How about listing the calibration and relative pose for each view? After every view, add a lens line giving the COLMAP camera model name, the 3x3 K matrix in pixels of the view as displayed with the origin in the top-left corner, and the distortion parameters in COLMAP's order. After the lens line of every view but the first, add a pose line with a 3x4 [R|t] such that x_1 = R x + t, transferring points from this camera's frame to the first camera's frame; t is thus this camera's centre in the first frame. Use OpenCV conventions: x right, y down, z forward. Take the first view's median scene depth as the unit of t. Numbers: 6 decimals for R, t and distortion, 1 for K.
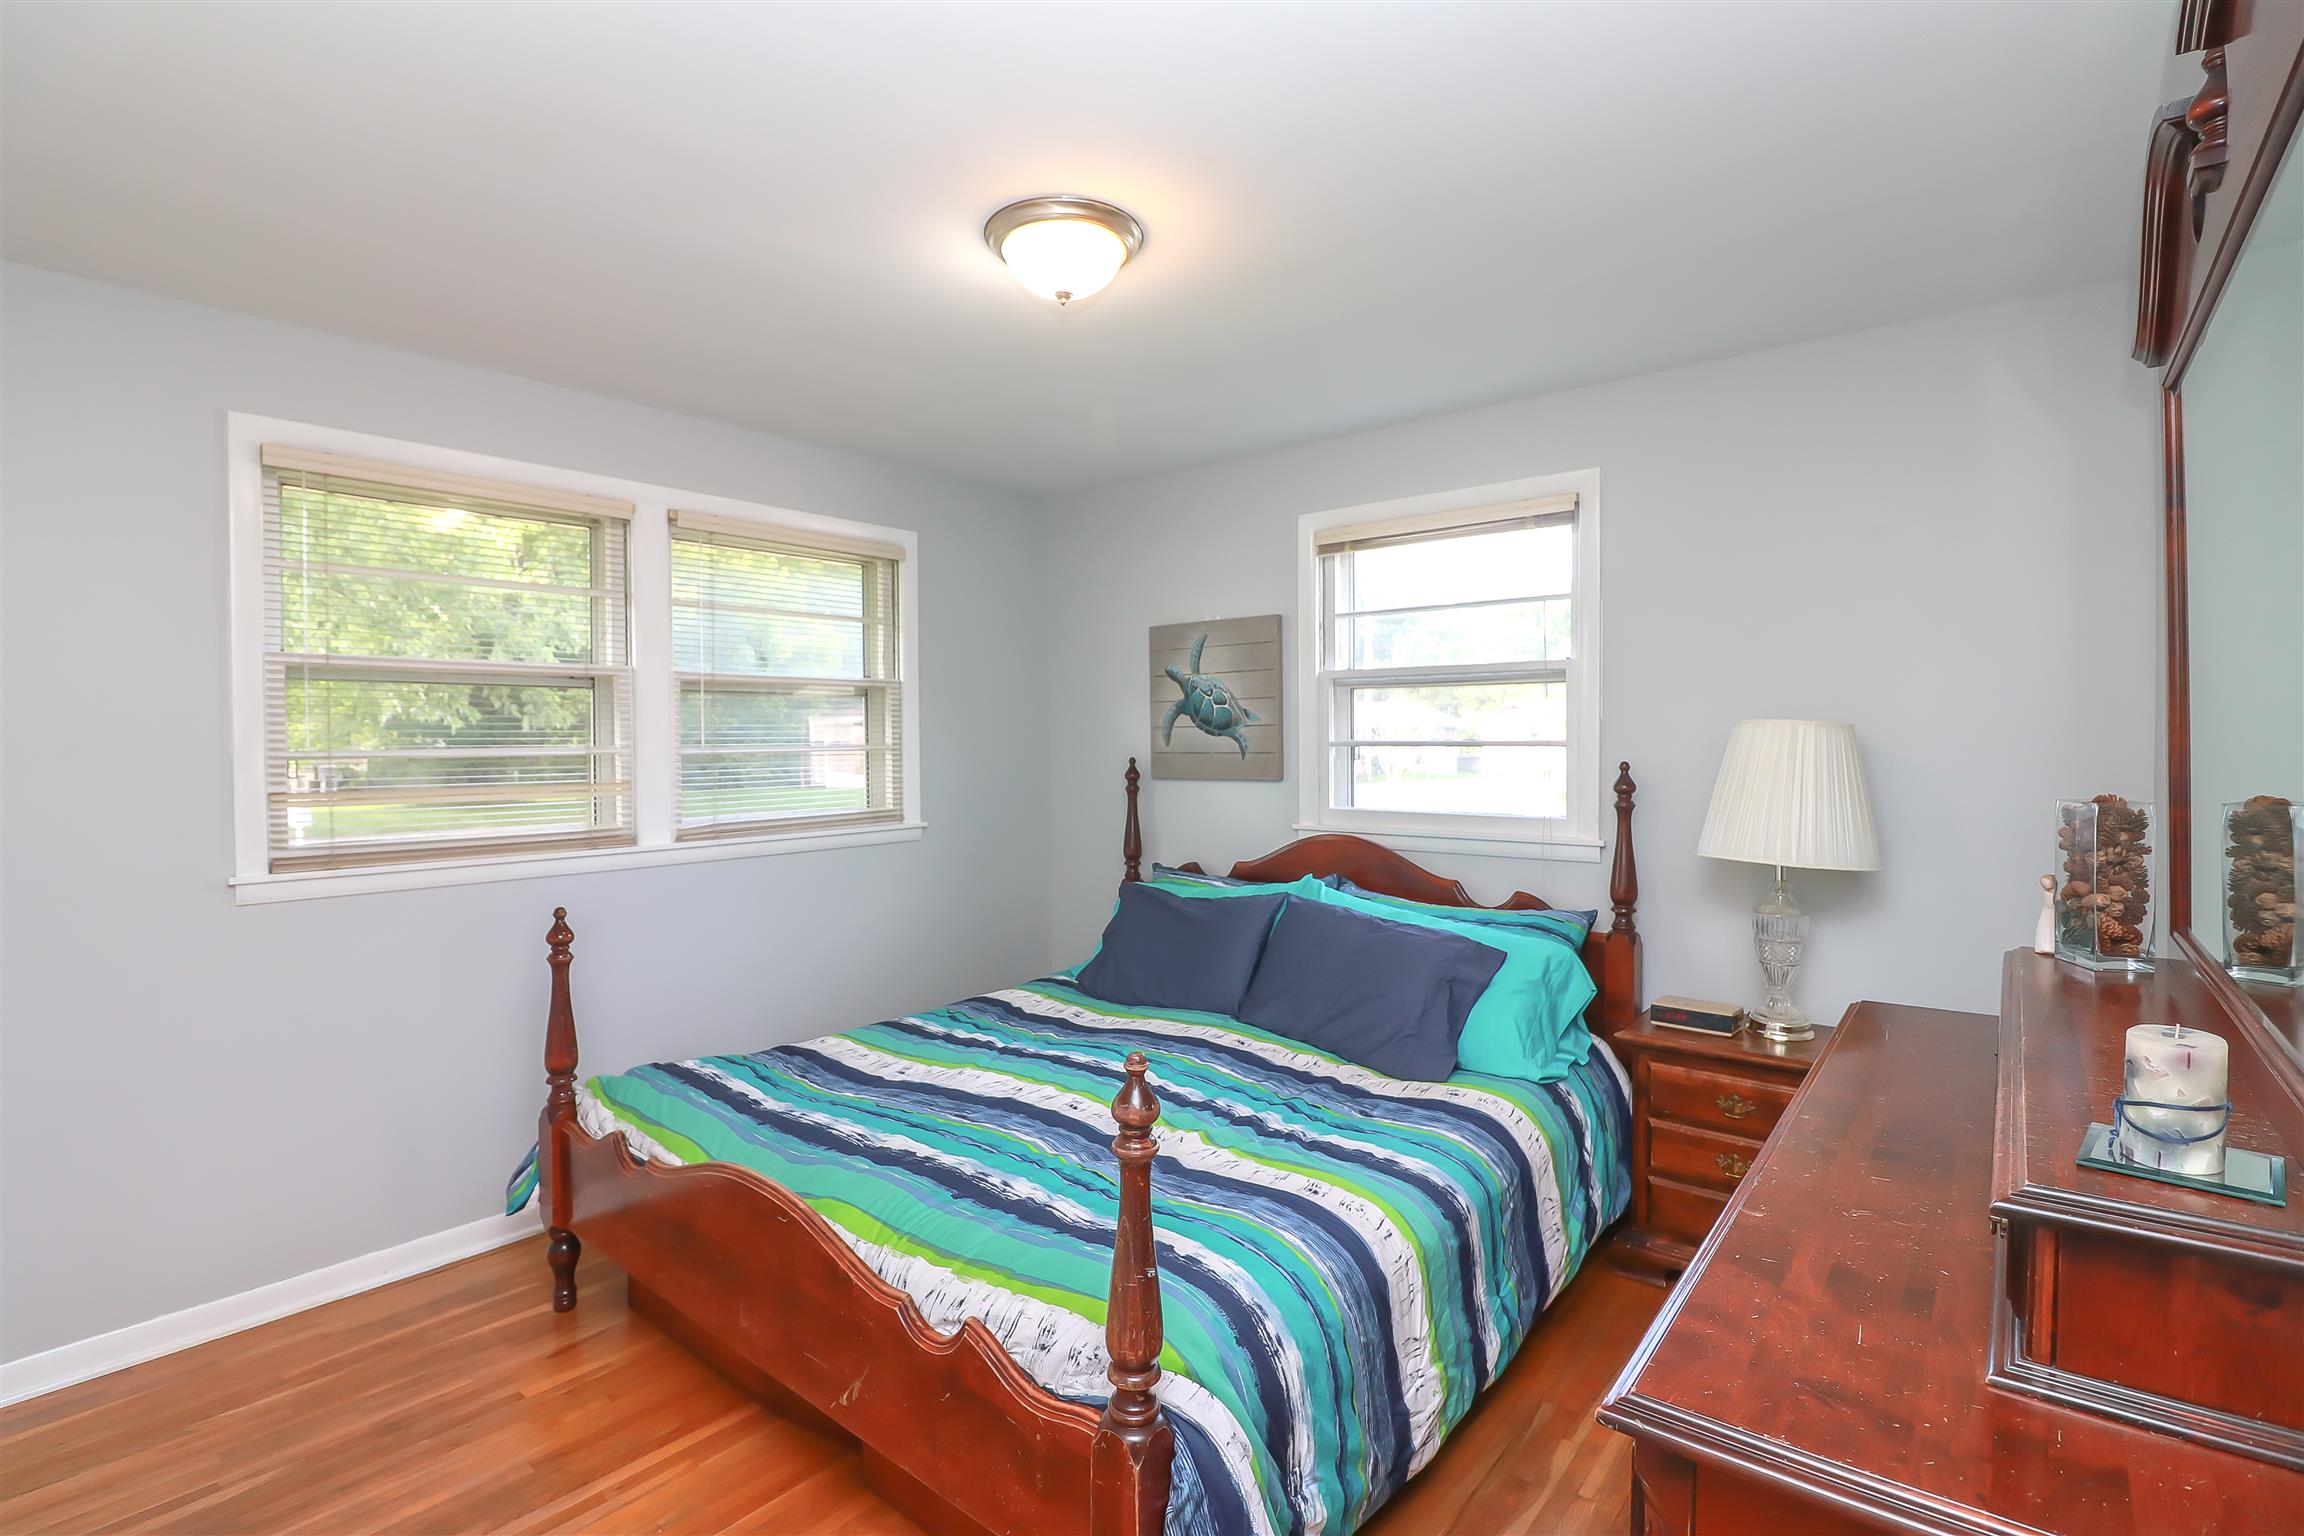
lens RADIAL K [[1081.1, 0, 1141.2], [0, 1081.1, 768.7], [0, 0, 1]] dist [0.000919, -0.017465]
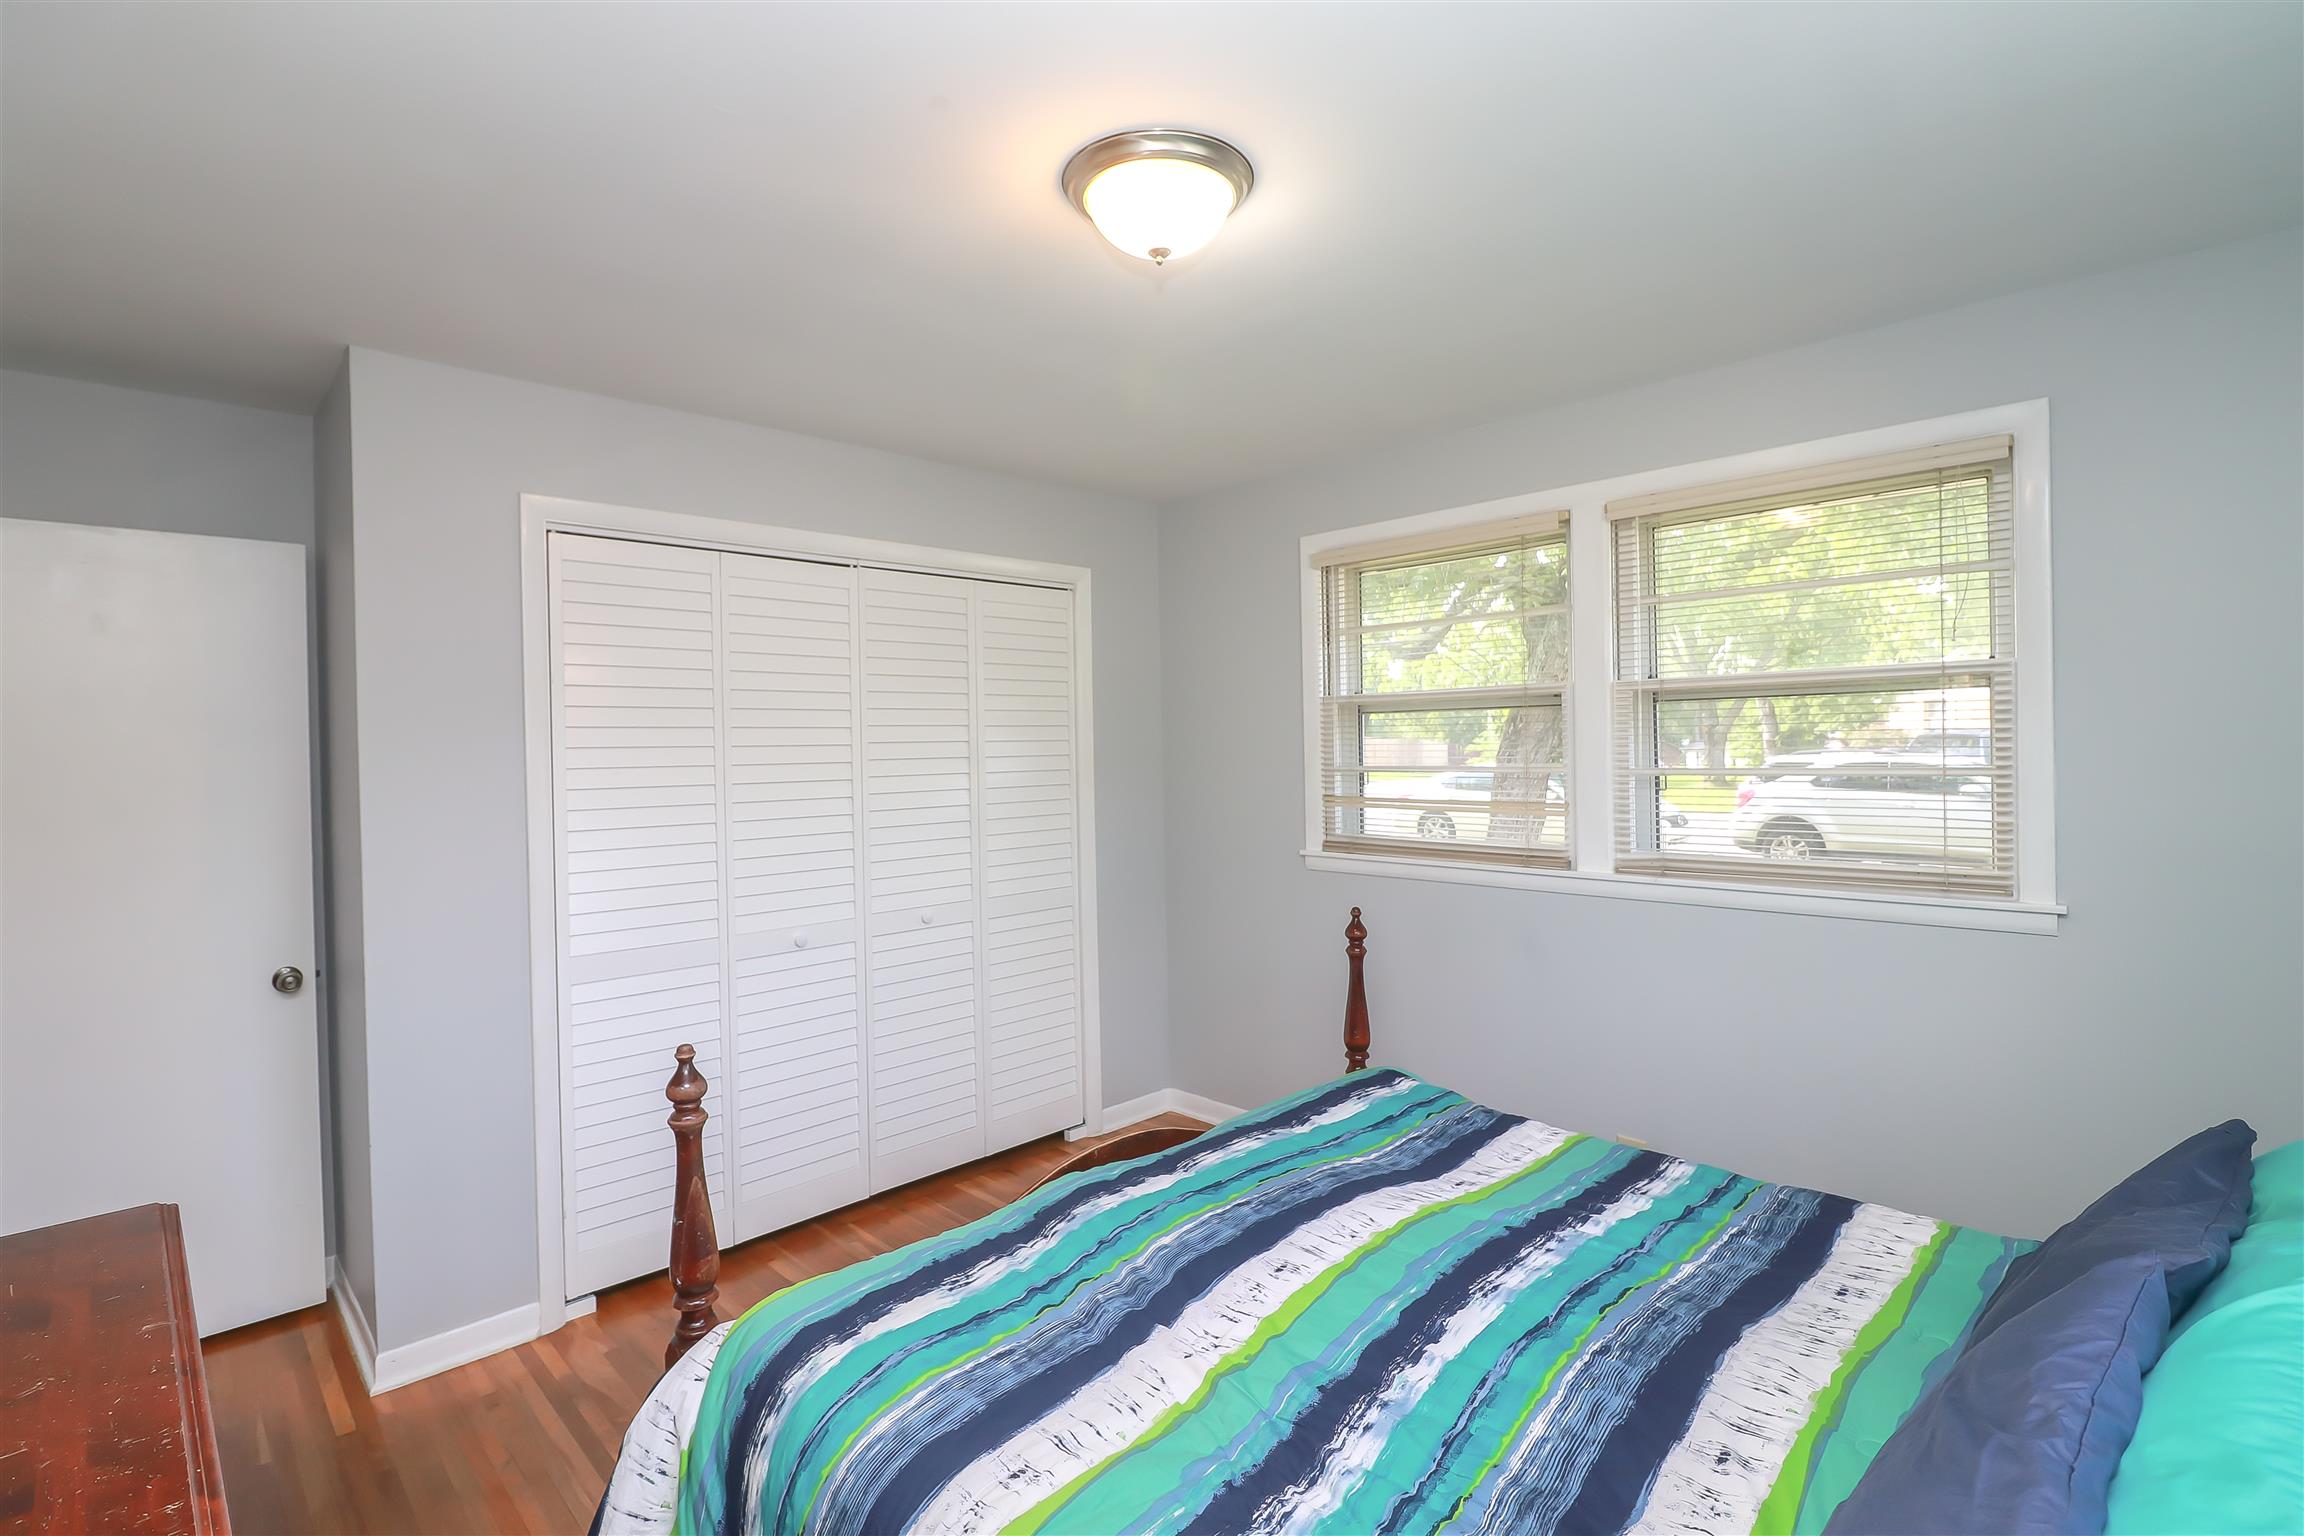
lens RADIAL K [[1081.1, 0, 1141.2], [0, 1081.1, 768.7], [0, 0, 1]] dist [0.000919, -0.017465]
pose [[-0.123205, 0.030445, -0.991914, 0.635789], [-0.008344, 0.999462, 0.031713, -0.055095], [0.992346, 0.012183, -0.122885, 0.914833]]
